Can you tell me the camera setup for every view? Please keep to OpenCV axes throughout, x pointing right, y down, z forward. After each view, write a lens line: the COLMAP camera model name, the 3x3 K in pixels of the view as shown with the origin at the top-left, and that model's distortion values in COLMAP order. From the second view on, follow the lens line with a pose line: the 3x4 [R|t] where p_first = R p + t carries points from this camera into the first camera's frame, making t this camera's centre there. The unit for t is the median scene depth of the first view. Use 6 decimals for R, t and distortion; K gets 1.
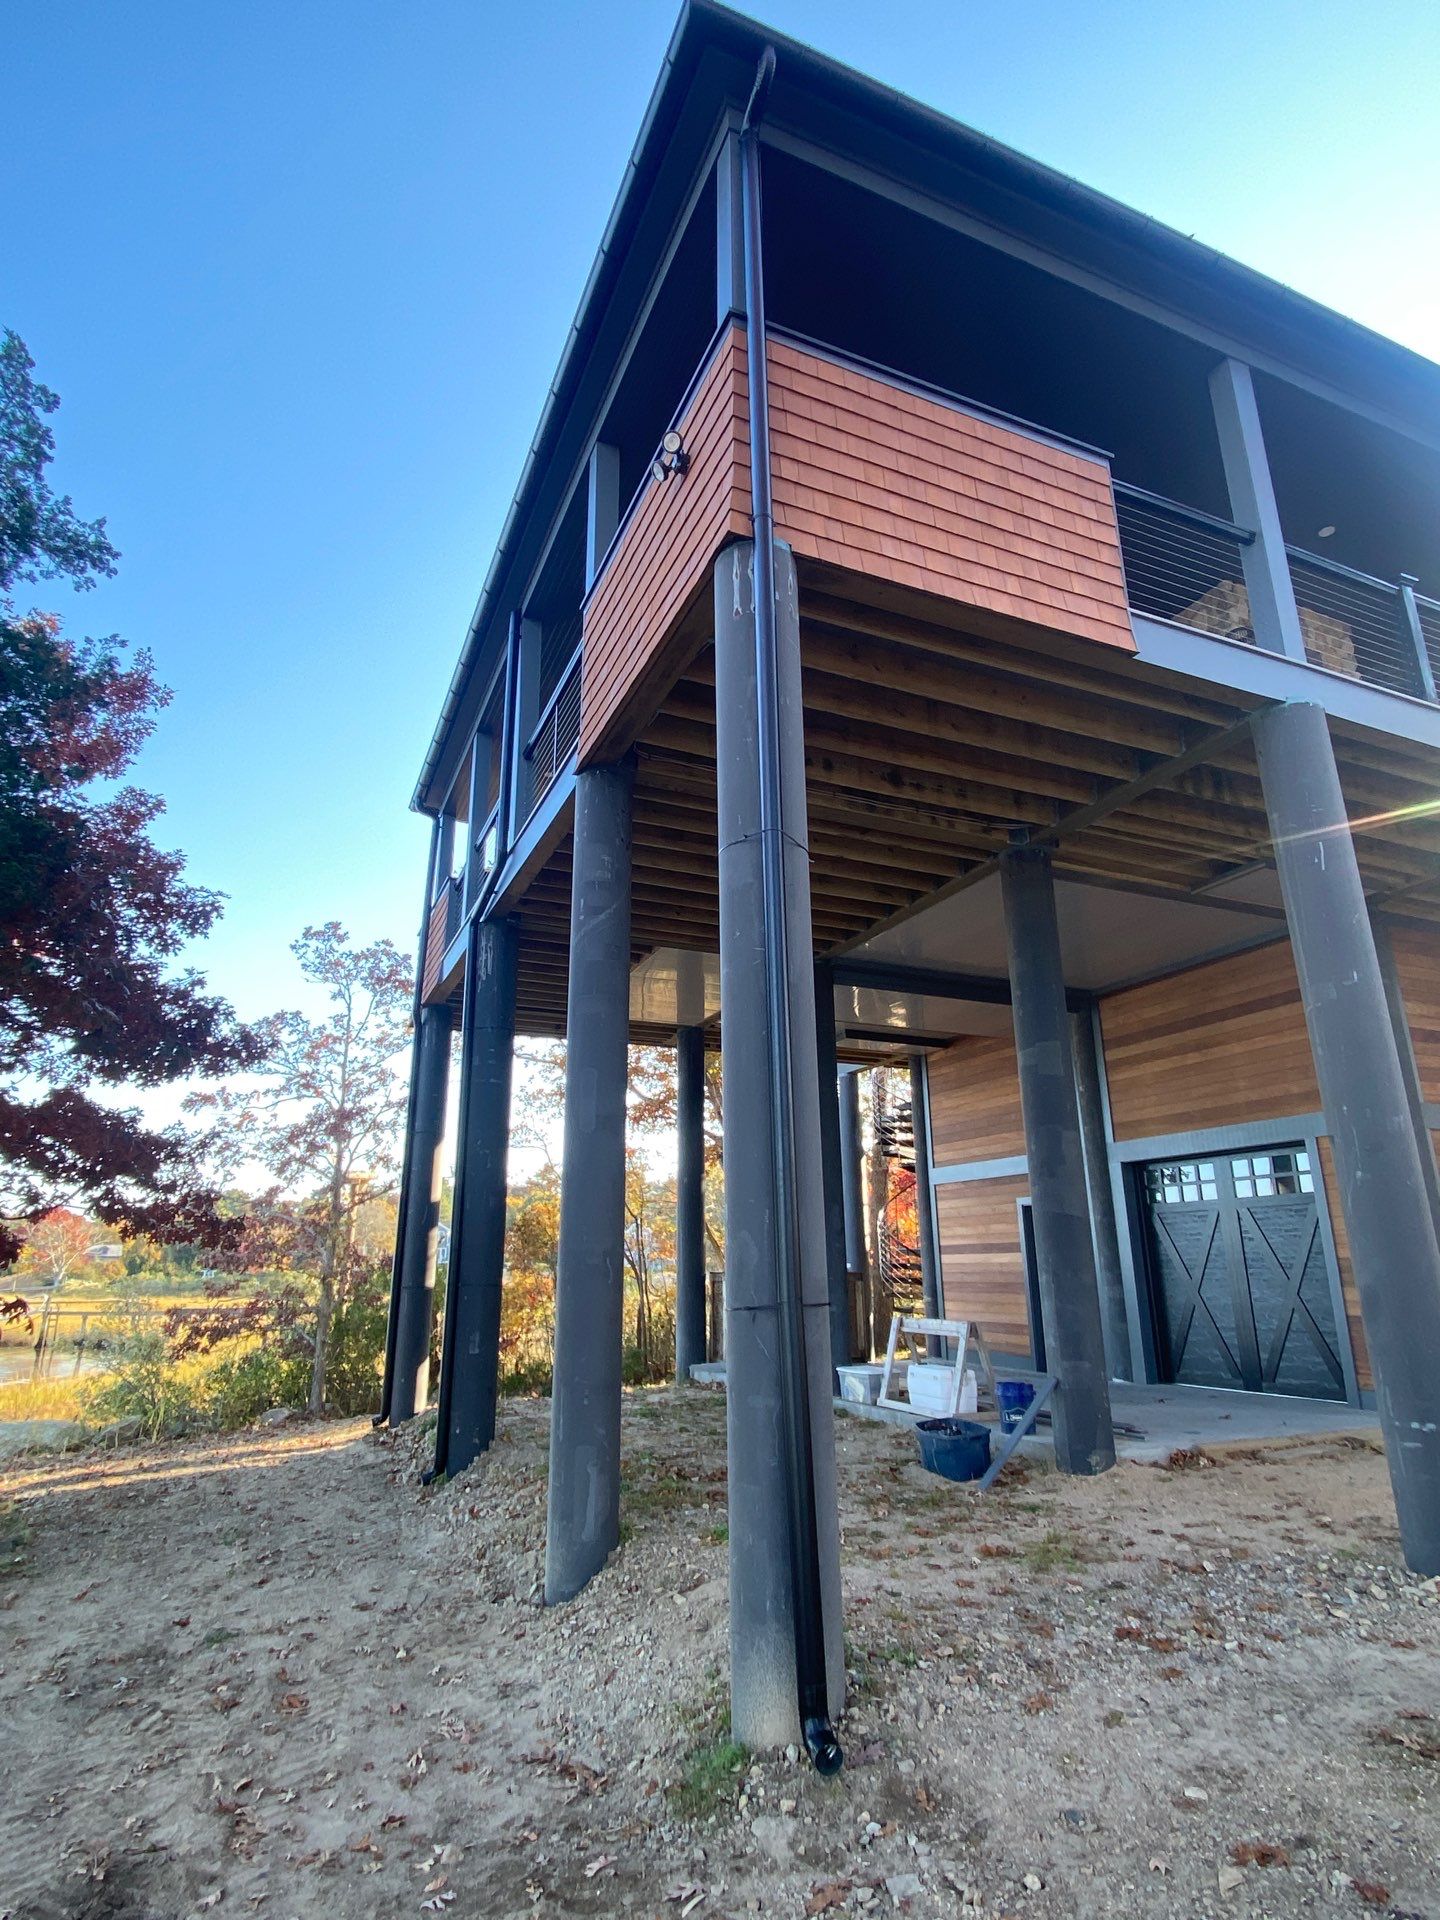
lens RADIAL K [[1004.6, 0, 693.6], [0, 1004.6, 956.7], [0, 0, 1]] dist [0.013347, -0.015914]
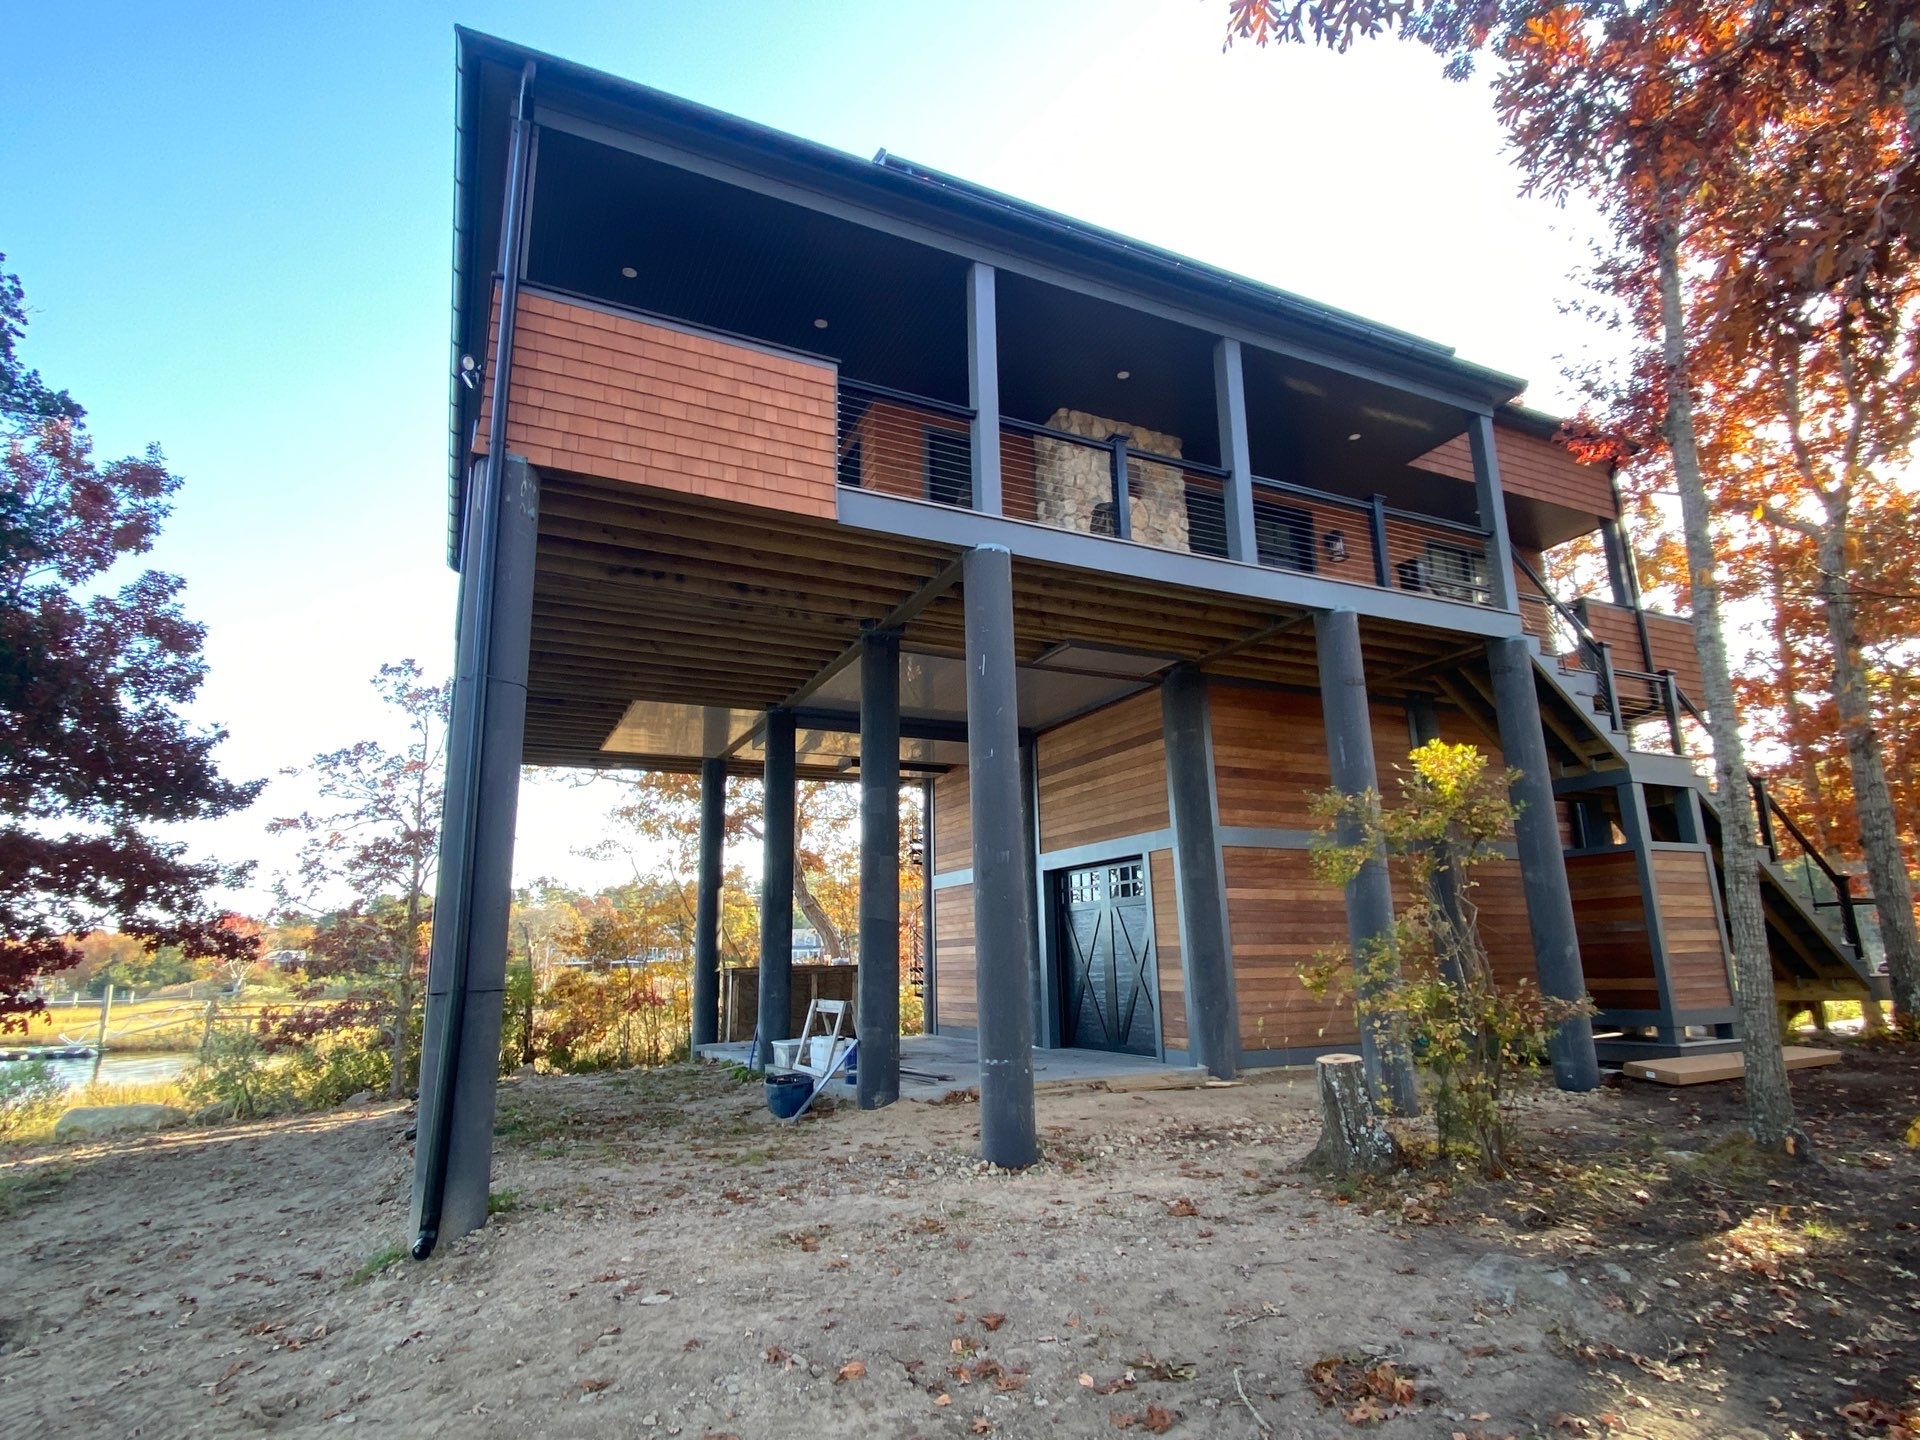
lens RADIAL K [[1004.6, 0, 960.0], [0, 1004.6, 720.0], [0, 0, 1]] dist [0.013347, -0.015914]
pose [[0.998078, -0.006675, 0.061604, 0.286417], [0.002578, 0.997794, 0.066337, -0.065914], [-0.061911, -0.066051, 0.995894, -0.213922]]
